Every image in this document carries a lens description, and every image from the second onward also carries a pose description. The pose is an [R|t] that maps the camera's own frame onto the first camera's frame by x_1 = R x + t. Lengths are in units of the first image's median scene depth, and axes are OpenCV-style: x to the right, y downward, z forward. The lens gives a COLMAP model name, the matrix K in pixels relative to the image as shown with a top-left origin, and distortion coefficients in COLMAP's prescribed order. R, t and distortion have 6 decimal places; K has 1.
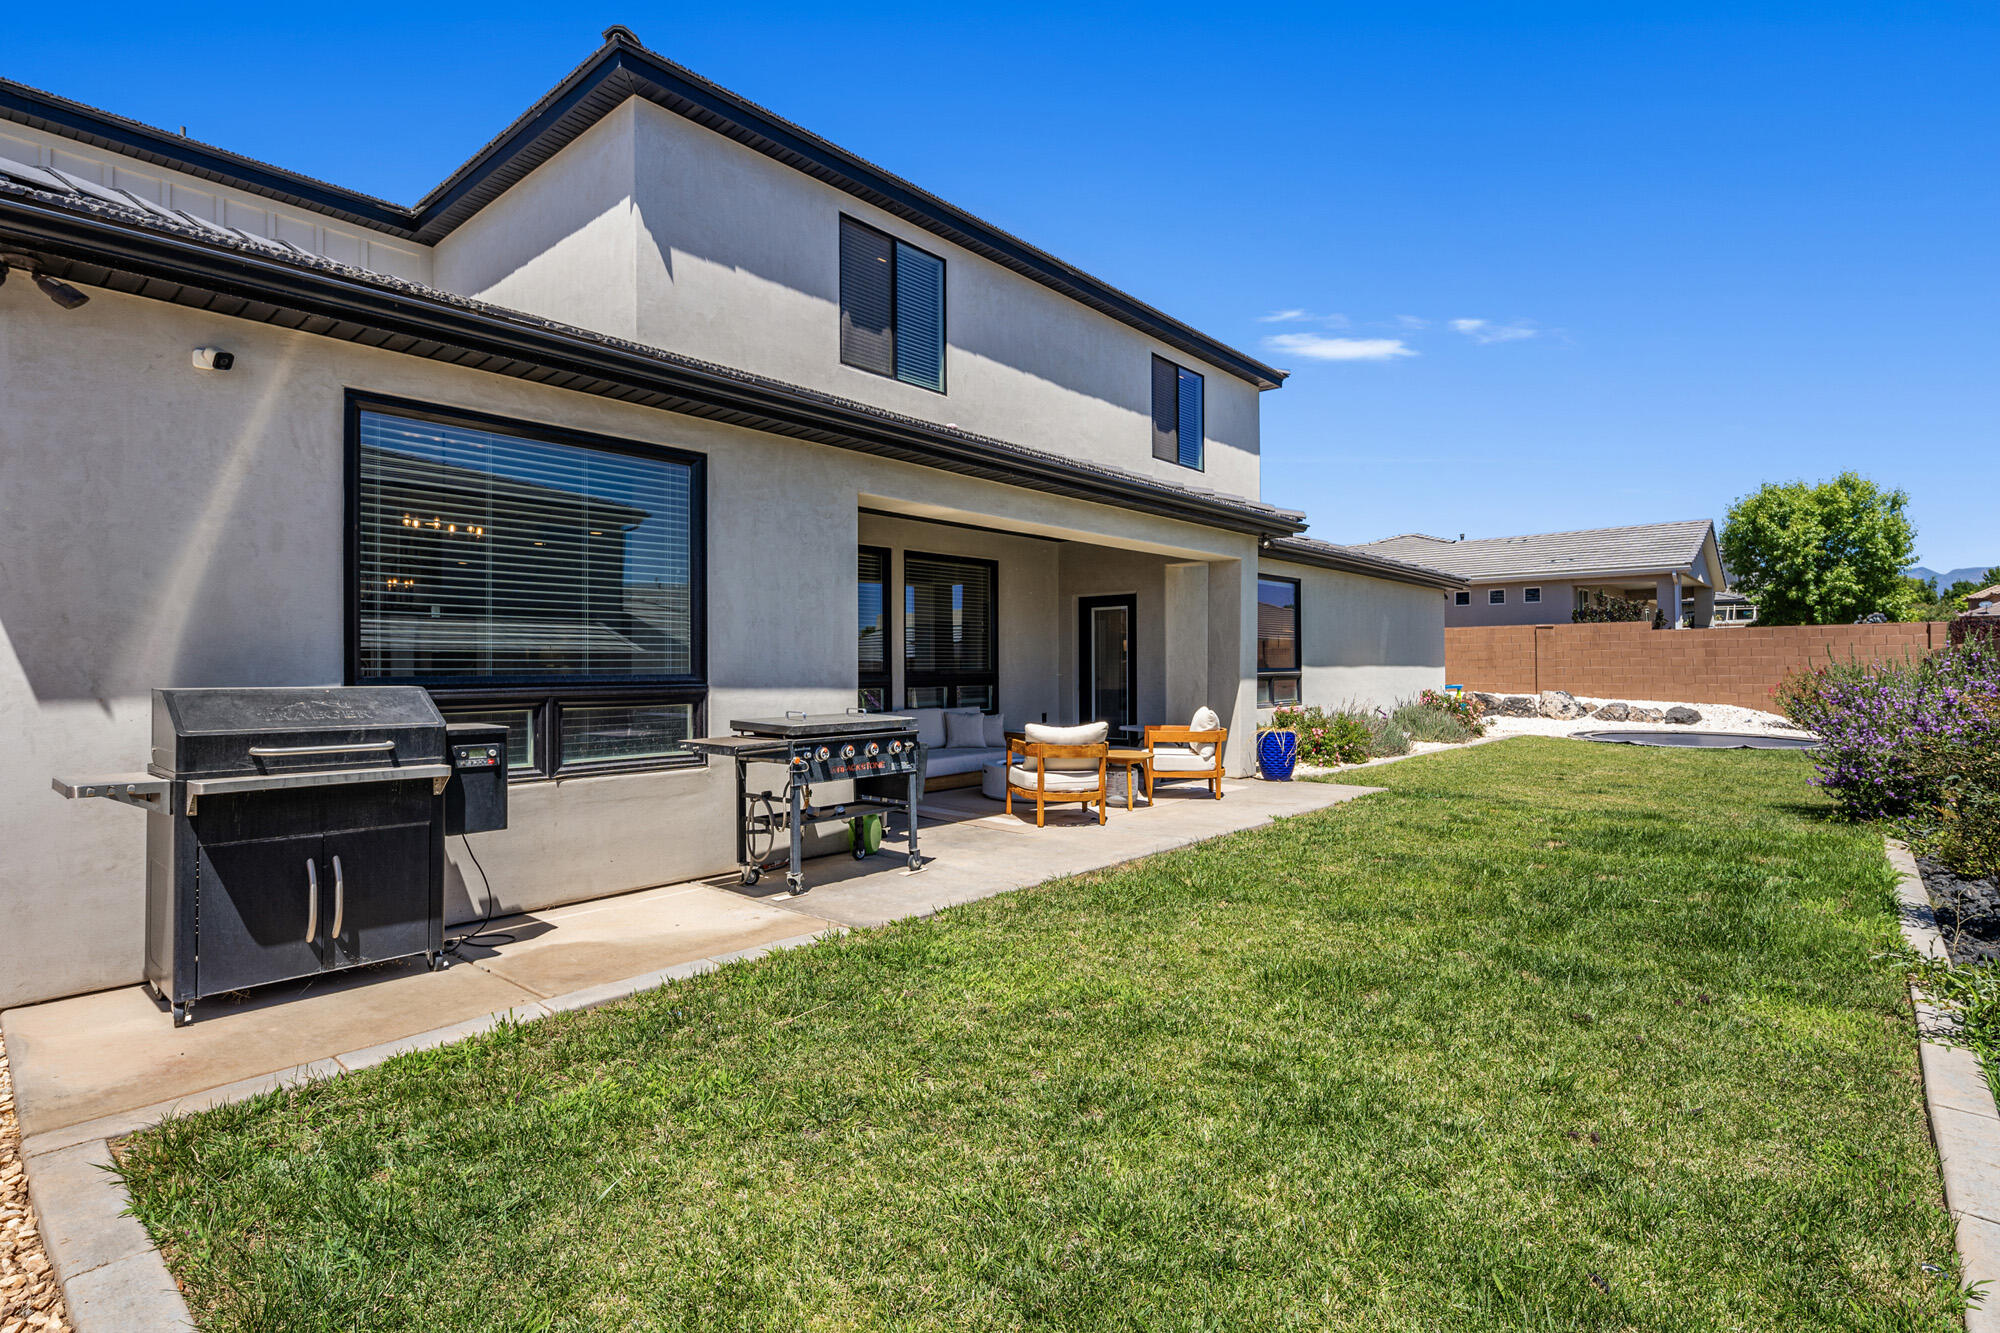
lens RADIAL K [[990.3, 0, 1002.9], [0, 990.3, 655.2], [0, 0, 1]] dist [0.000298, -0.000218]
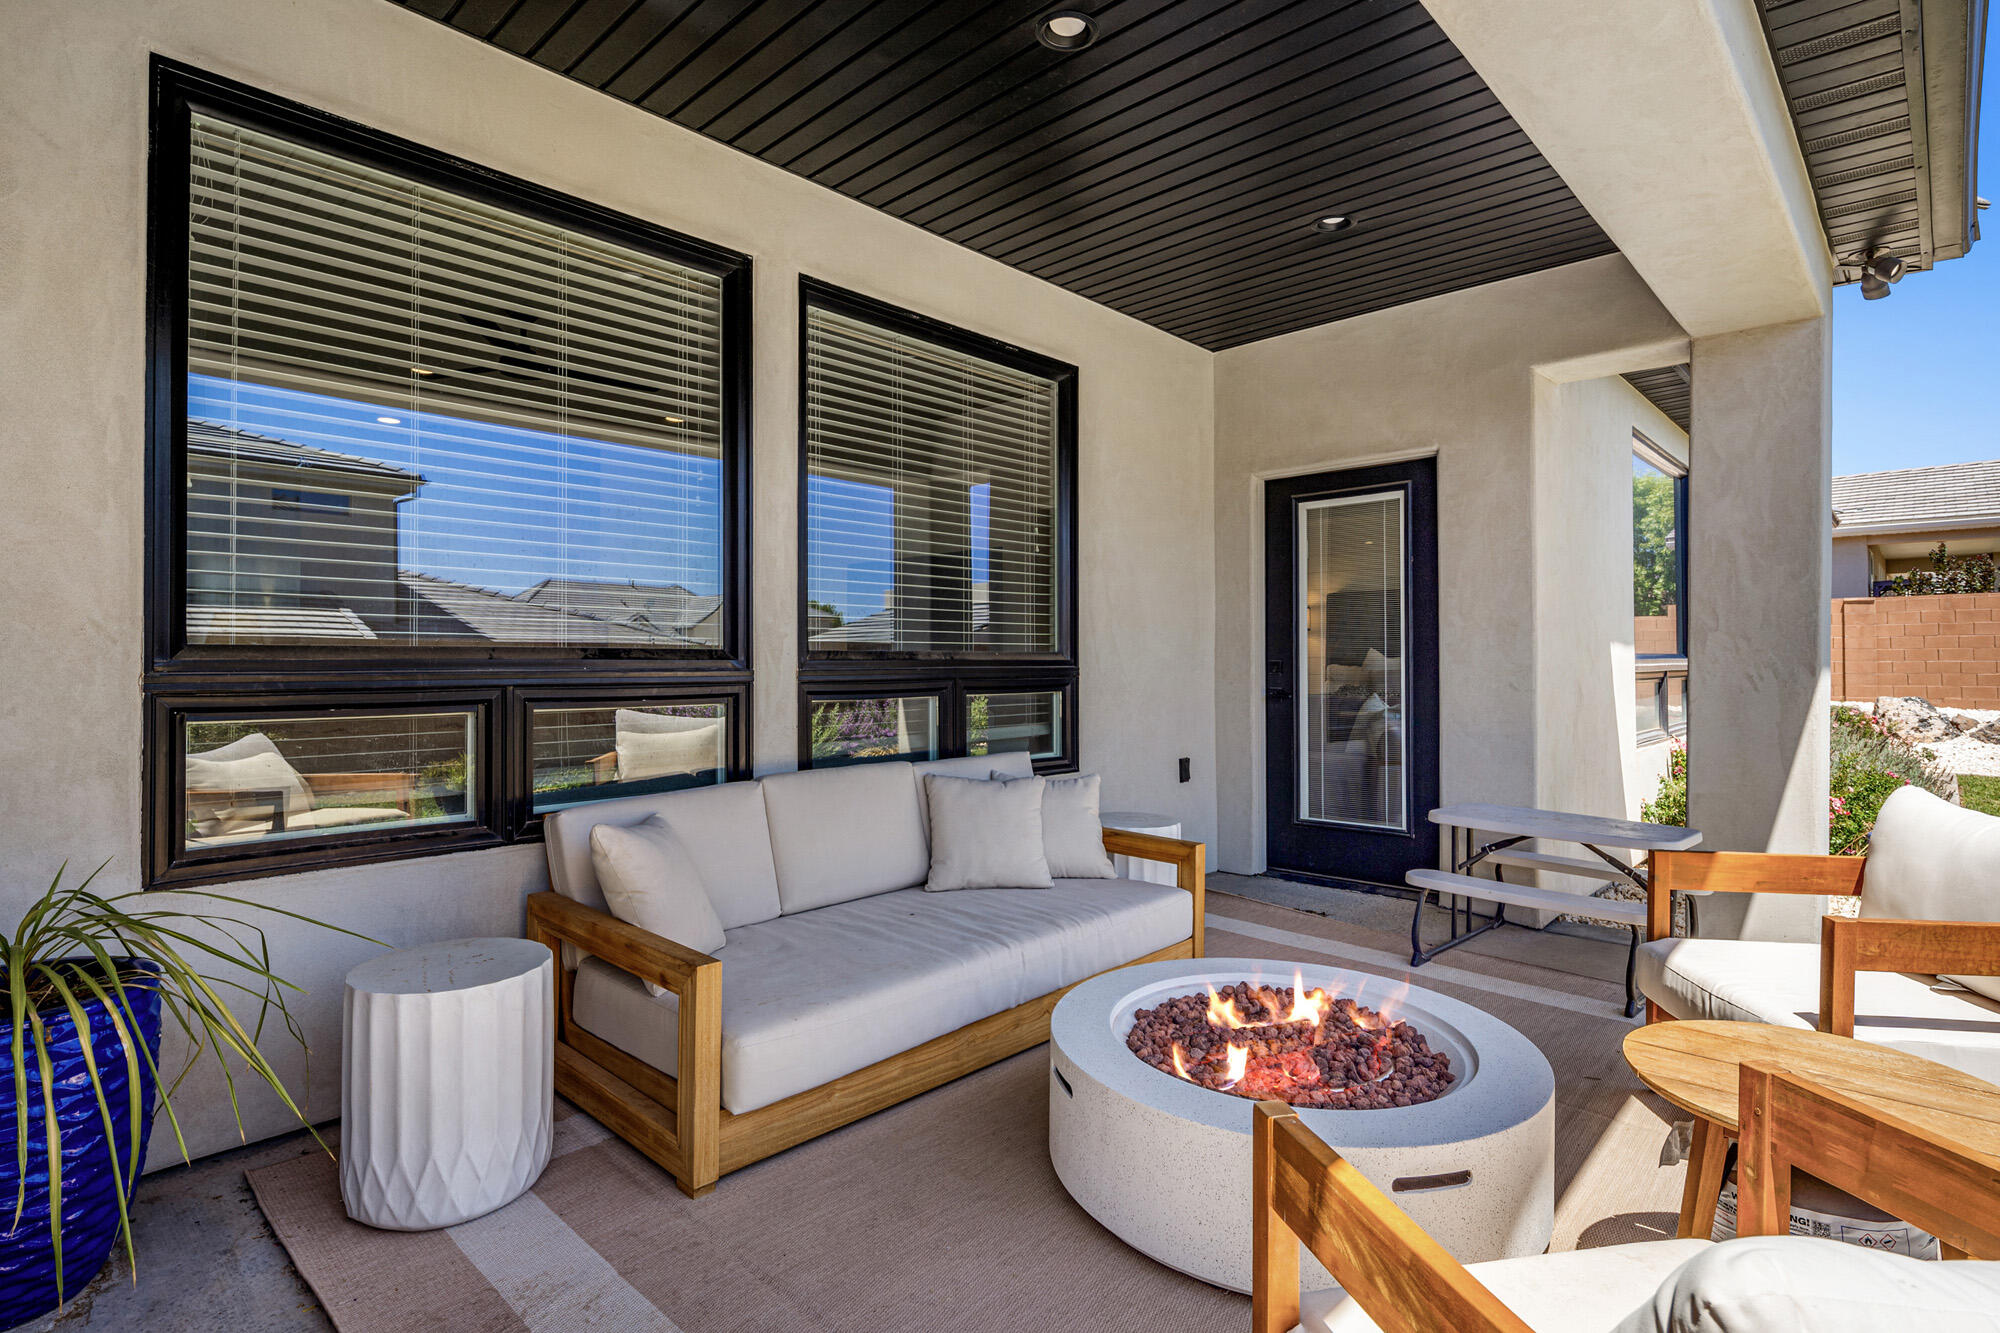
lens RADIAL K [[990.3, 0, 1002.9], [0, 990.3, 655.2], [0, 0, 1]] dist [0.000298, -0.000218]
pose [[0.999207, -0.000149, -0.039808, -0.017609], [0.000155, 1.000000, 0.000151, 0.015432], [0.039808, -0.000157, 0.999207, 0.603704]]
